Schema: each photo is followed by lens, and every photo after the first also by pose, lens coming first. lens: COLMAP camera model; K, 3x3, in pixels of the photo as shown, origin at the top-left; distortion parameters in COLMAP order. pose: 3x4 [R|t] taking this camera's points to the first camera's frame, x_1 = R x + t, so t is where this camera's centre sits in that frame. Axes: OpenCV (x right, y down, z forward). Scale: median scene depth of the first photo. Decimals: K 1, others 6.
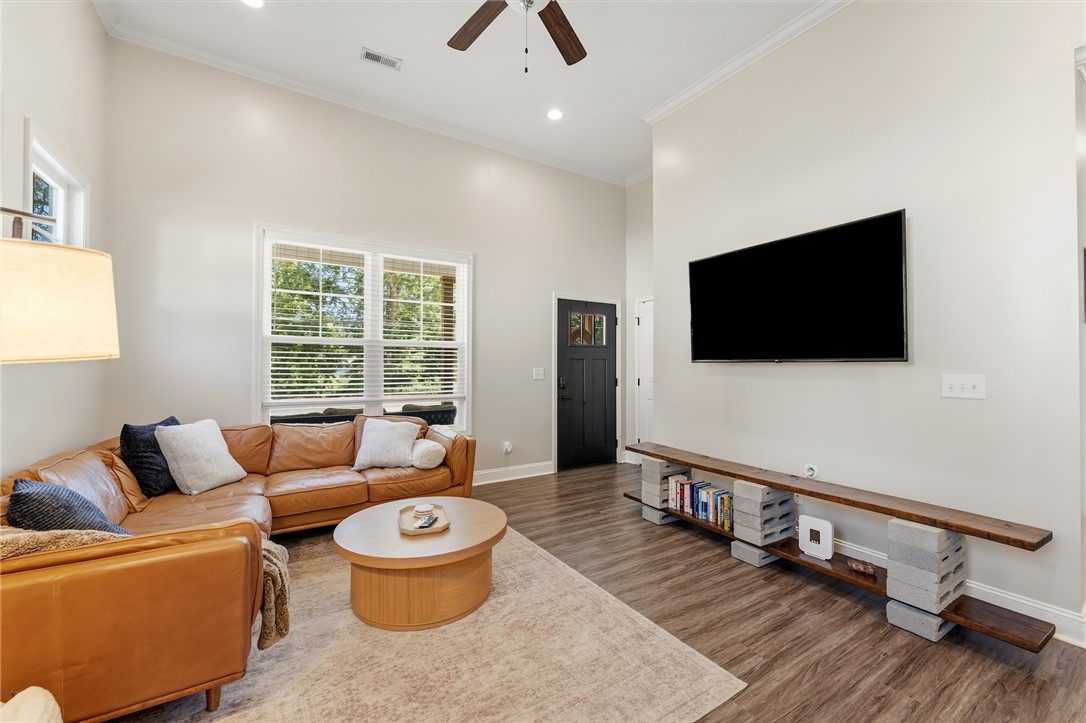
lens RADIAL K [[436.1, 0, 544.4], [0, 436.1, 364.2], [0, 0, 1]] dist [0.001664, 0.000553]
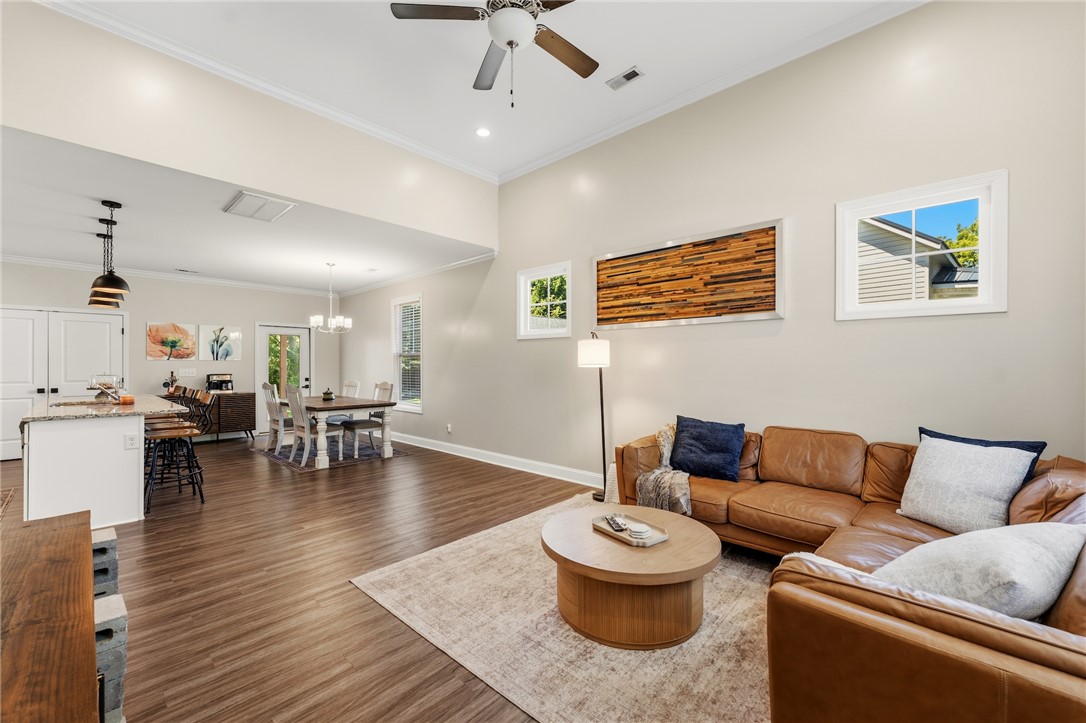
lens RADIAL K [[436.1, 0, 545.0], [0, 436.1, 364.4], [0, 0, 1]] dist [0.001664, 0.000553]
pose [[-0.966705, -0.003855, -0.255863, 0.102651], [-0.002100, 0.999972, -0.007135, 0.001585], [0.255883, -0.006360, -0.966687, 1.337653]]
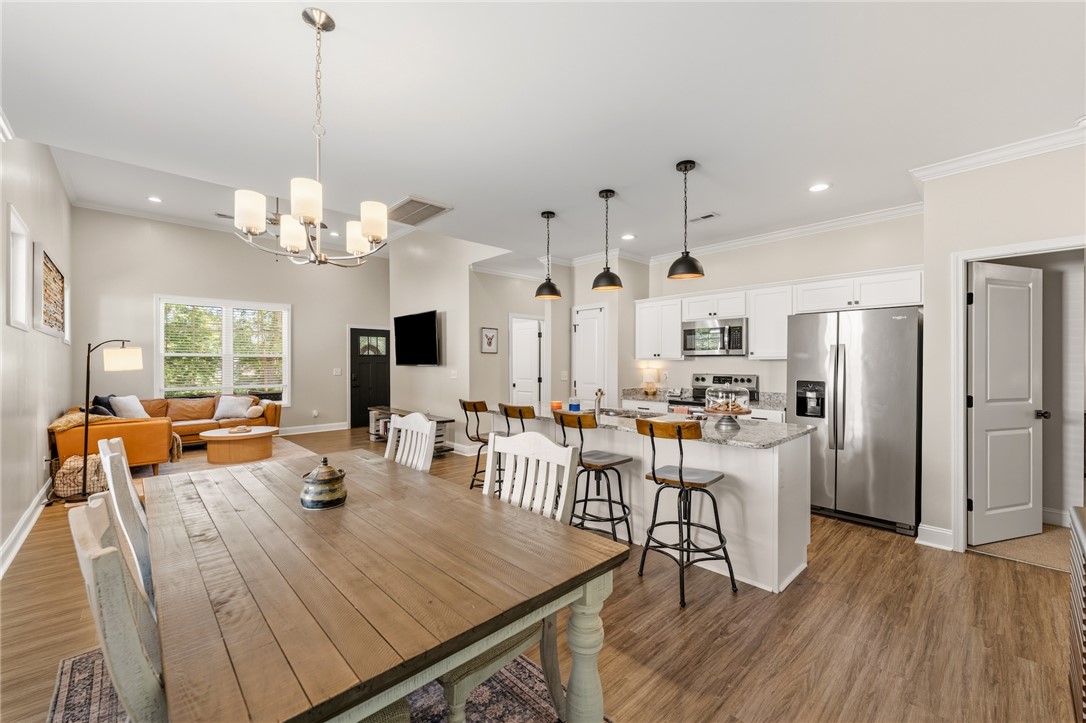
lens RADIAL K [[436.1, 0, 540.1], [0, 436.1, 362.0], [0, 0, 1]] dist [0.001664, 0.000553]
pose [[0.982430, -0.004274, 0.186584, 0.673552], [0.004386, 0.999990, -0.000184, -0.019718], [-0.186581, 0.000999, 0.982439, -1.269234]]
